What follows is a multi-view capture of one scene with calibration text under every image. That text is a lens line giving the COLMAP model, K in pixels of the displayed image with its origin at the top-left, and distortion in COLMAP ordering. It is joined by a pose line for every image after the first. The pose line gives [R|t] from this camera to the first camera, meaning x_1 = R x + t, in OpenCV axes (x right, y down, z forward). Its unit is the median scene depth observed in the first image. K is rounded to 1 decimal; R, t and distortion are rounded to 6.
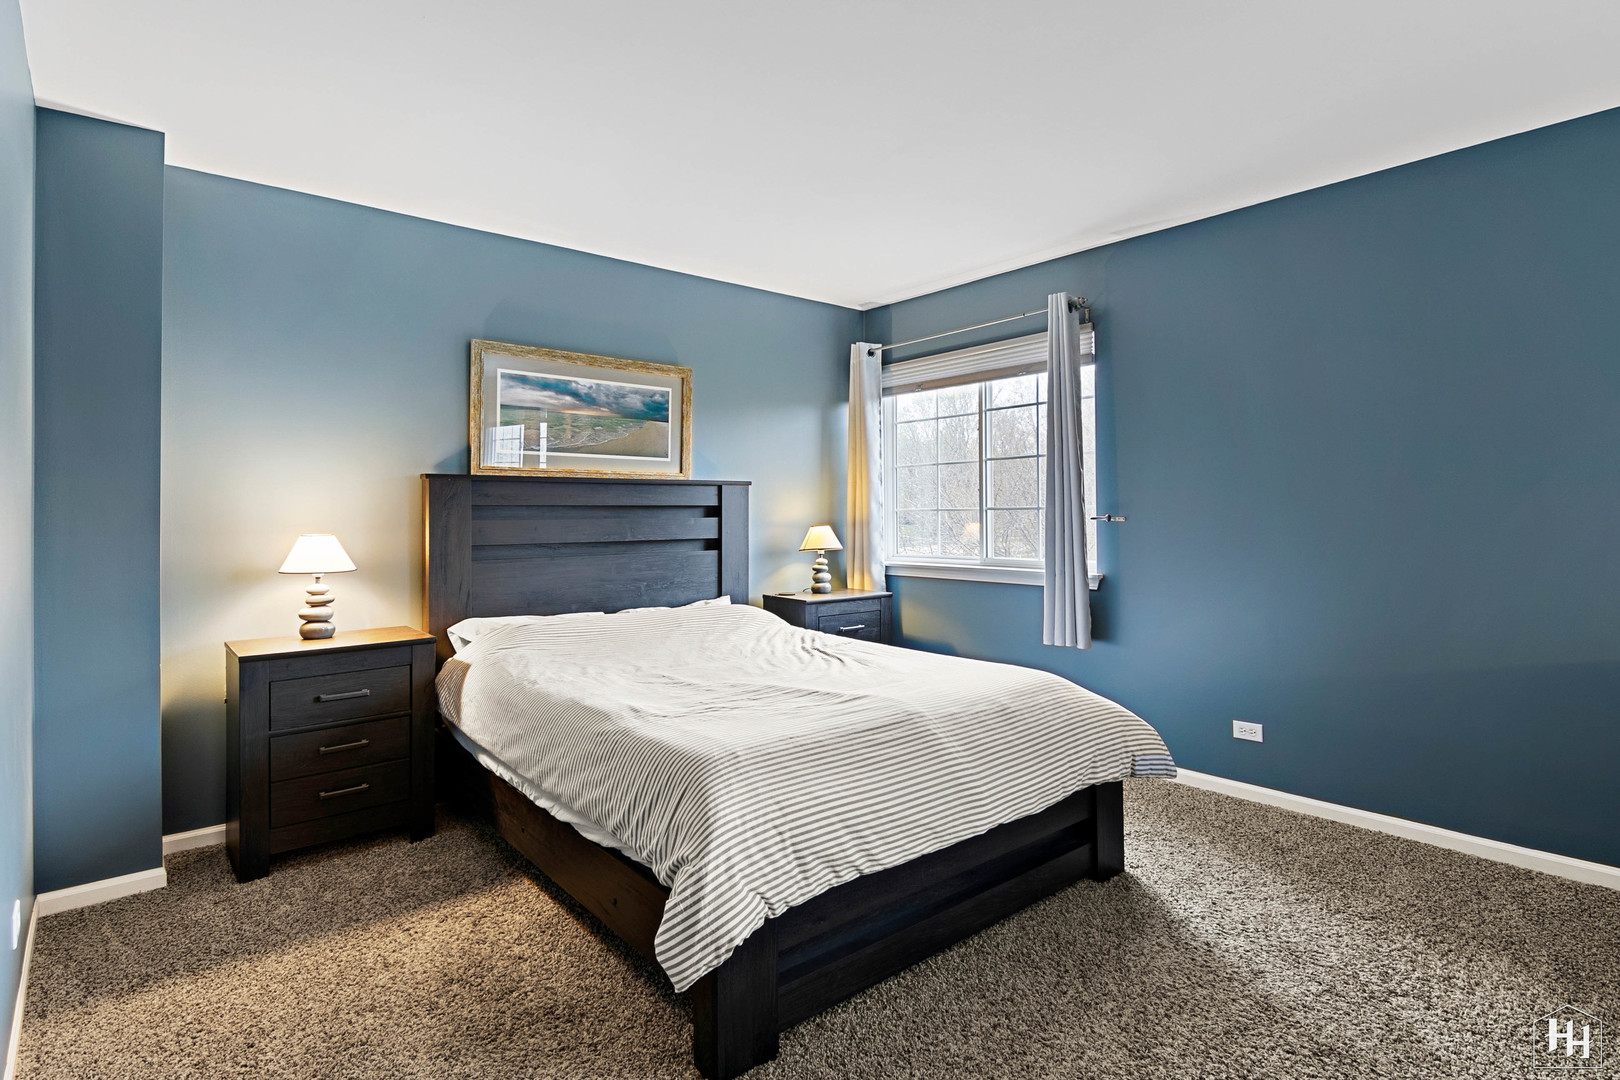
lens RADIAL K [[819.1, 0, 809.1], [0, 819.1, 517.9], [0, 0, 1]] dist [0.001016, -0.006355]
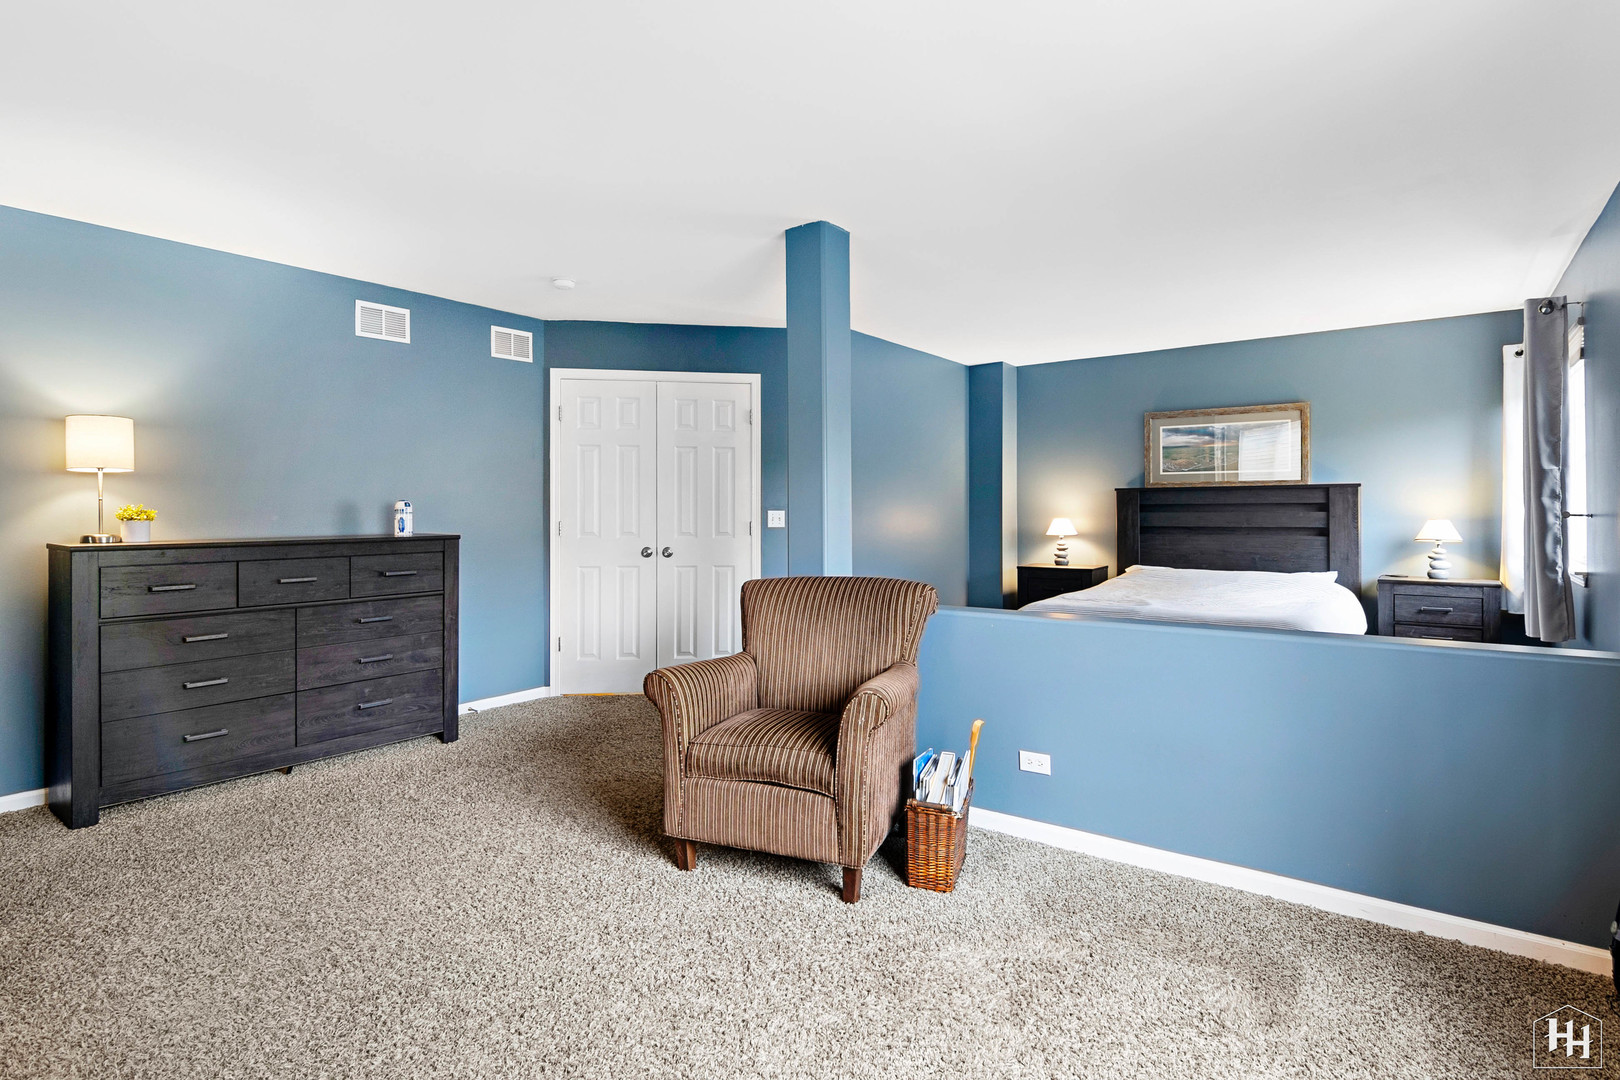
lens RADIAL K [[819.1, 0, 809.1], [0, 819.1, 517.9], [0, 0, 1]] dist [0.001016, -0.006355]
pose [[0.221721, 0.013490, -0.975017, 1.110785], [-0.003578, 0.999909, 0.013020, -0.005512], [0.975103, 0.000602, 0.221749, -0.125897]]
